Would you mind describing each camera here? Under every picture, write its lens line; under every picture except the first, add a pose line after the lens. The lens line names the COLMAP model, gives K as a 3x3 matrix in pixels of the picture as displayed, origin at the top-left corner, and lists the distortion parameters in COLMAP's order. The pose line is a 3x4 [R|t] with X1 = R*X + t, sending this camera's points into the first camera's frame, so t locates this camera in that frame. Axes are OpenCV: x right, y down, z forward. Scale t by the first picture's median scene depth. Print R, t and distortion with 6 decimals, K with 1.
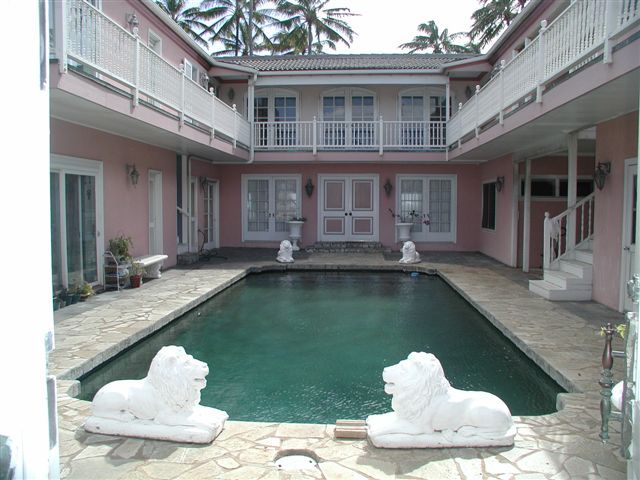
lens RADIAL K [[641.6, 0, 320.0], [0, 641.6, 240.0], [0, 0, 1]] dist [0.004611, 0.007277]
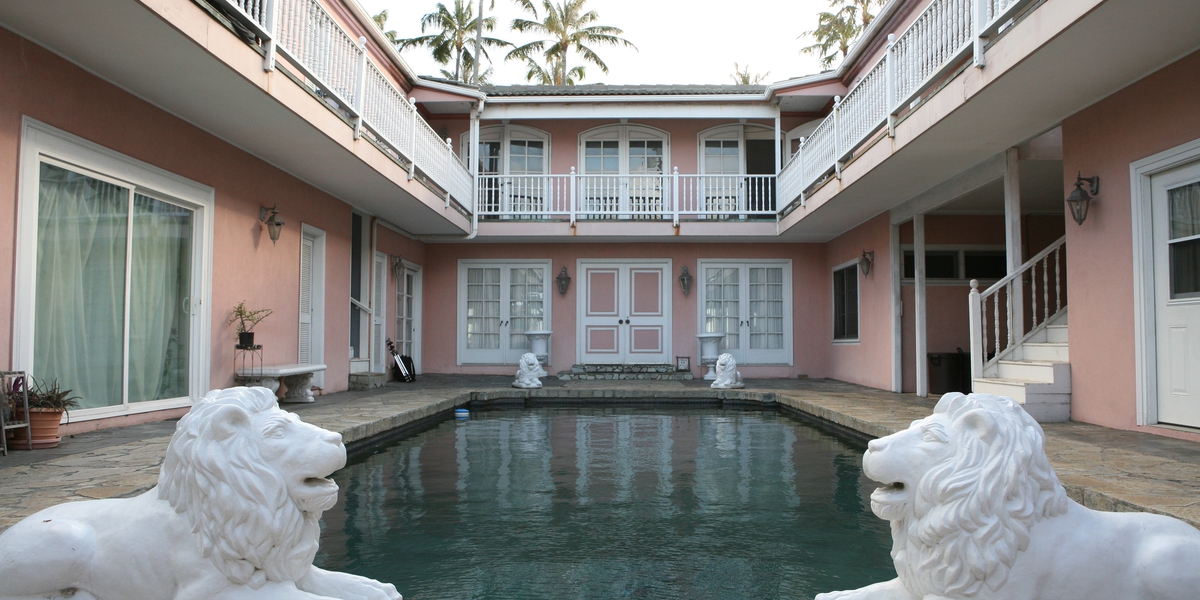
lens RADIAL K [[884.7, 0, 600.0], [0, 884.7, 300.0], [0, 0, 1]] dist [0.001794, -0.000527]
pose [[0.999298, 0.000326, 0.037453, -0.014618], [0.003977, 0.993387, -0.114749, 0.043926], [-0.037243, 0.114817, 0.992688, 0.131586]]
